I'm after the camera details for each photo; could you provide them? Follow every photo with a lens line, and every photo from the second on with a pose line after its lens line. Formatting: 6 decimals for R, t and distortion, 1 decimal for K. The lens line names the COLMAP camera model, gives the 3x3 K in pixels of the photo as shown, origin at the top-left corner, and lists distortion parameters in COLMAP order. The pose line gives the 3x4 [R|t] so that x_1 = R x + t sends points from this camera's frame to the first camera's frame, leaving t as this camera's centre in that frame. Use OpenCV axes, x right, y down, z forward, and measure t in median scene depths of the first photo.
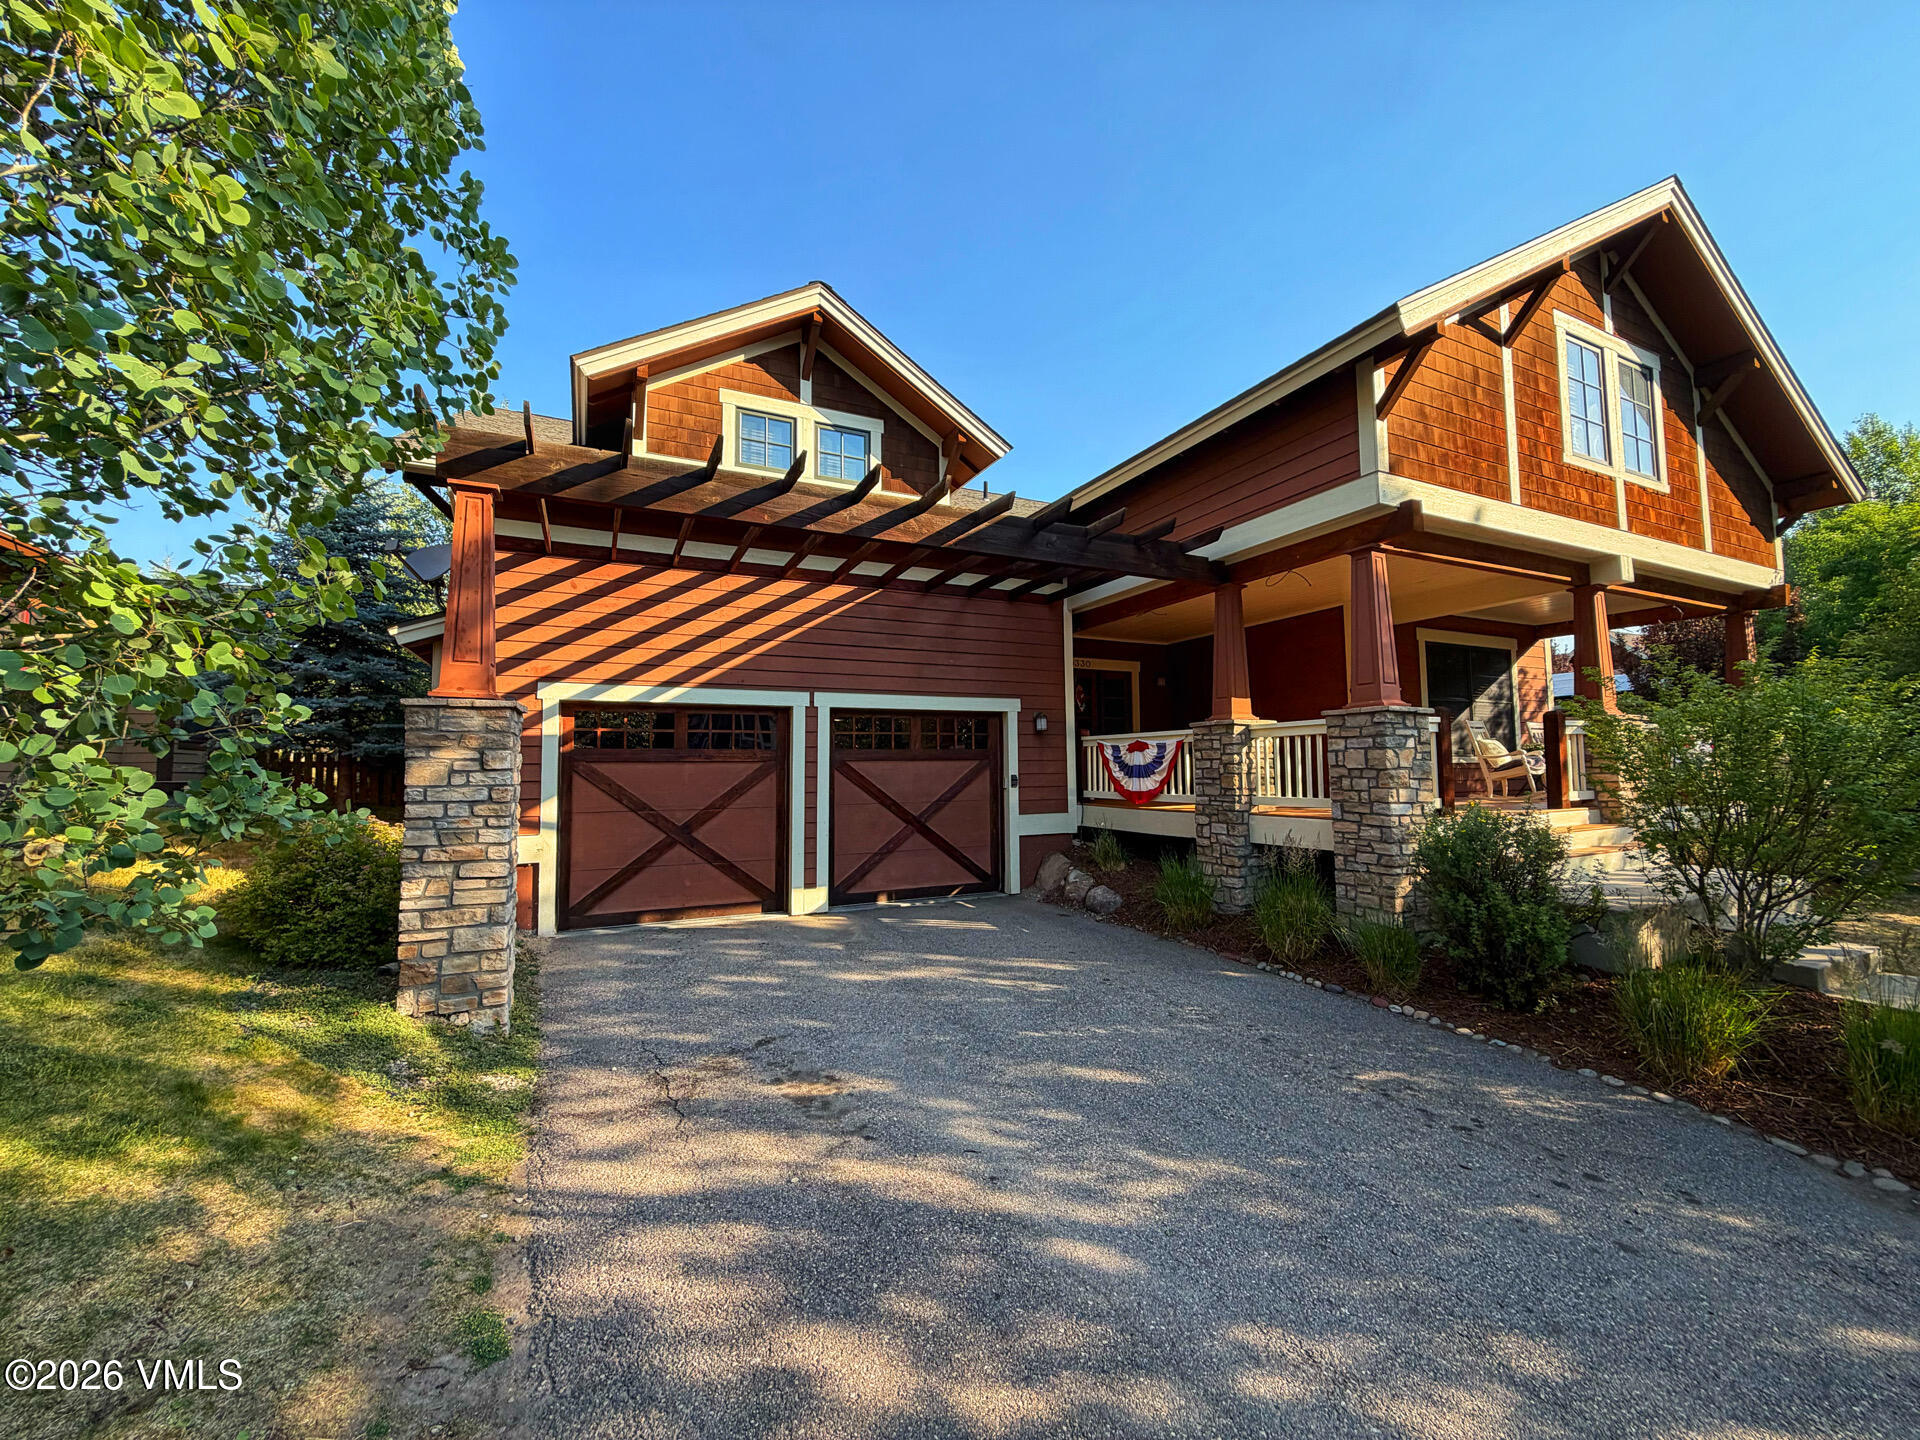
lens RADIAL K [[775.4, 0, 993.1], [0, 775.4, 673.9], [0, 0, 1]] dist [-0.000126, 0.000179]
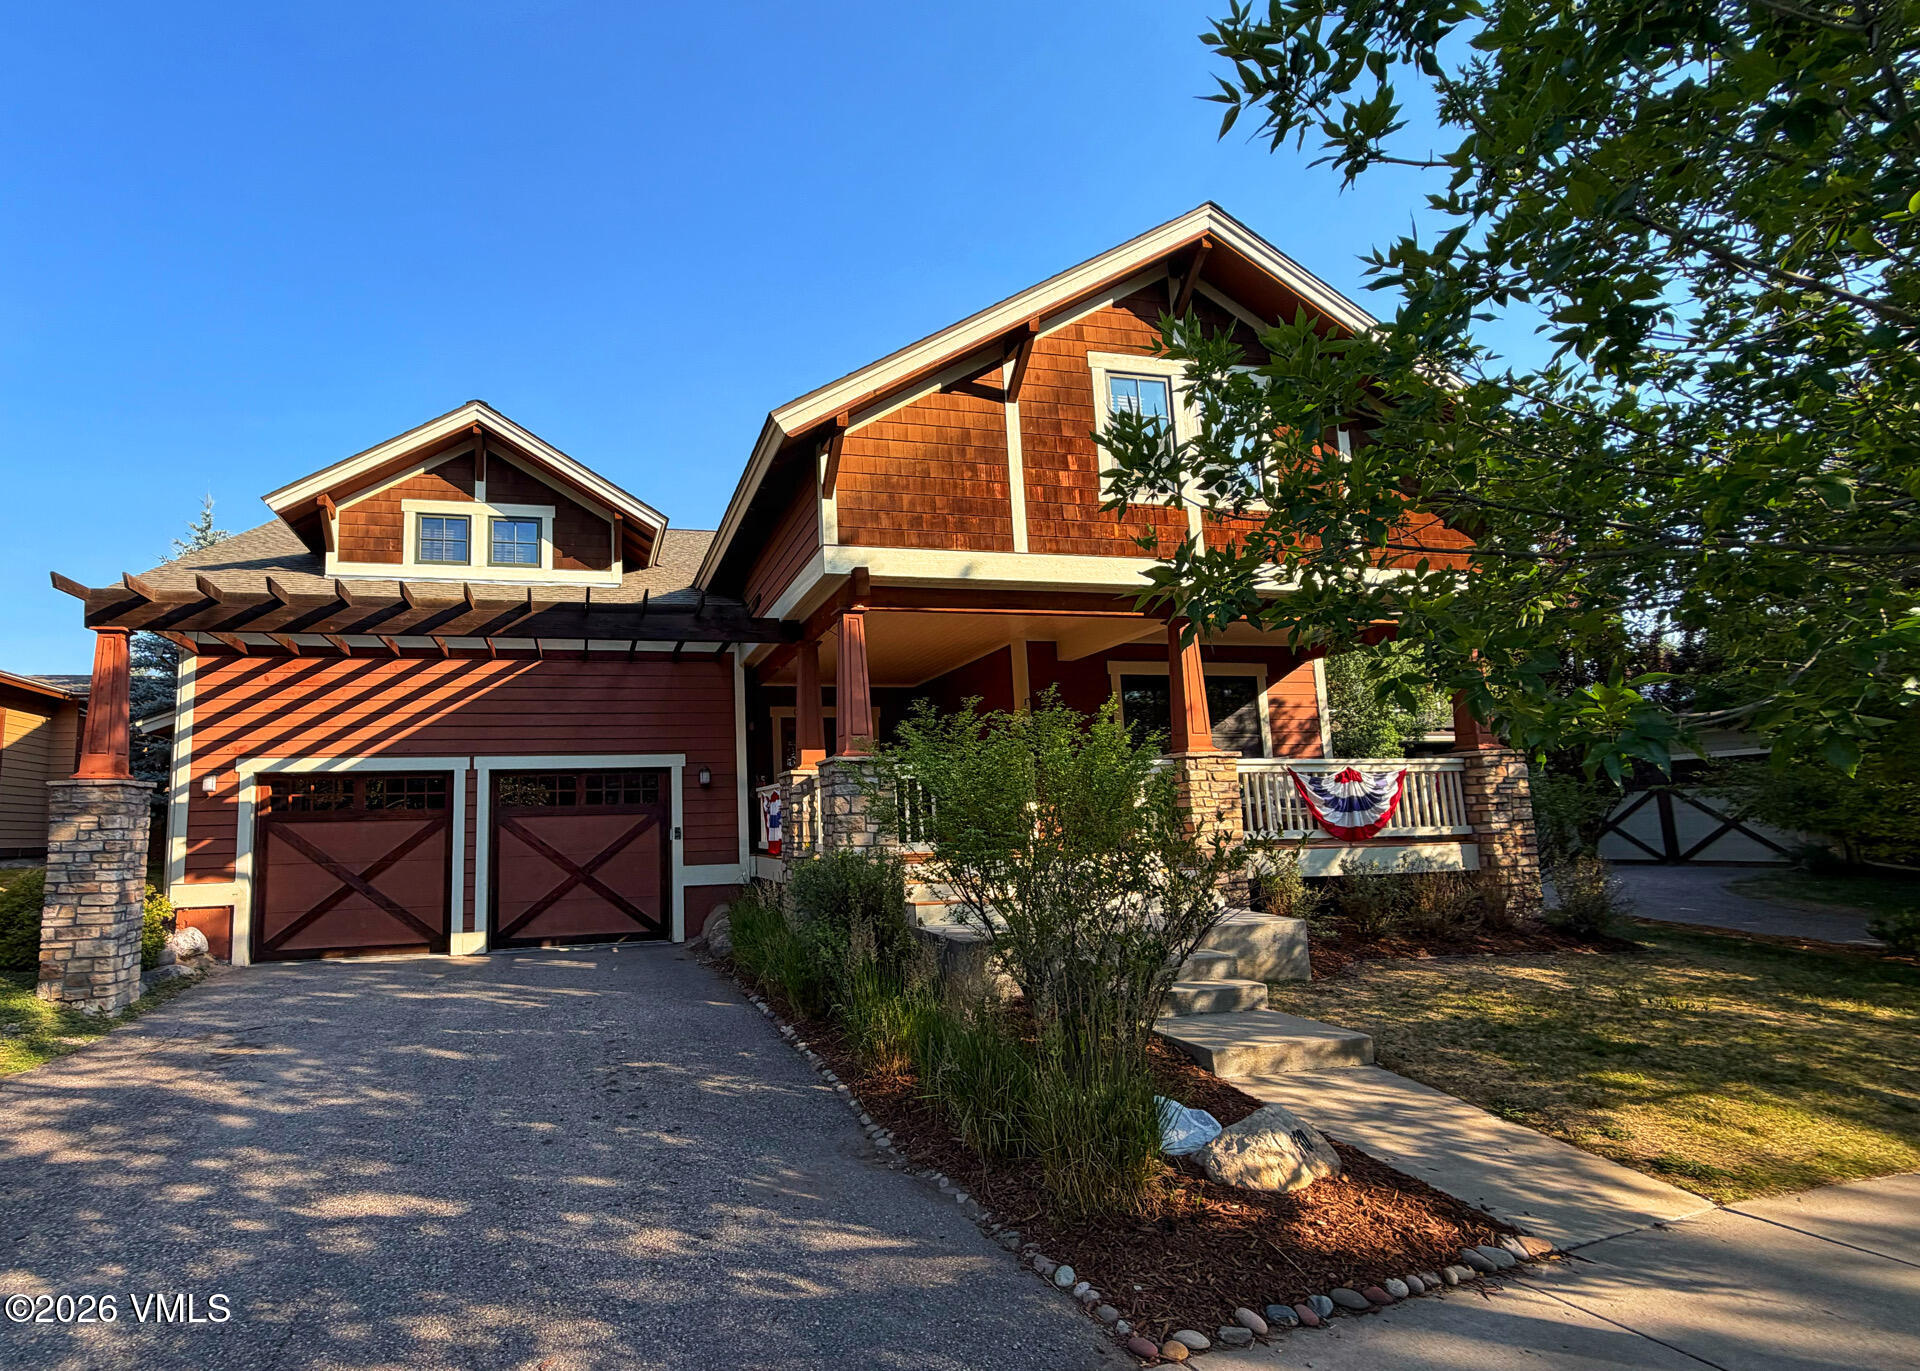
lens RADIAL K [[1017.7, 0, 951.7], [0, 1017.7, 638.8], [0, 0, 1]] dist [0.009915, -0.000133]
pose [[0.971203, -0.059668, -0.230662, 0.819052], [0.045548, 0.996775, -0.066066, -0.018444], [0.233861, 0.053657, 0.970788, -0.301587]]
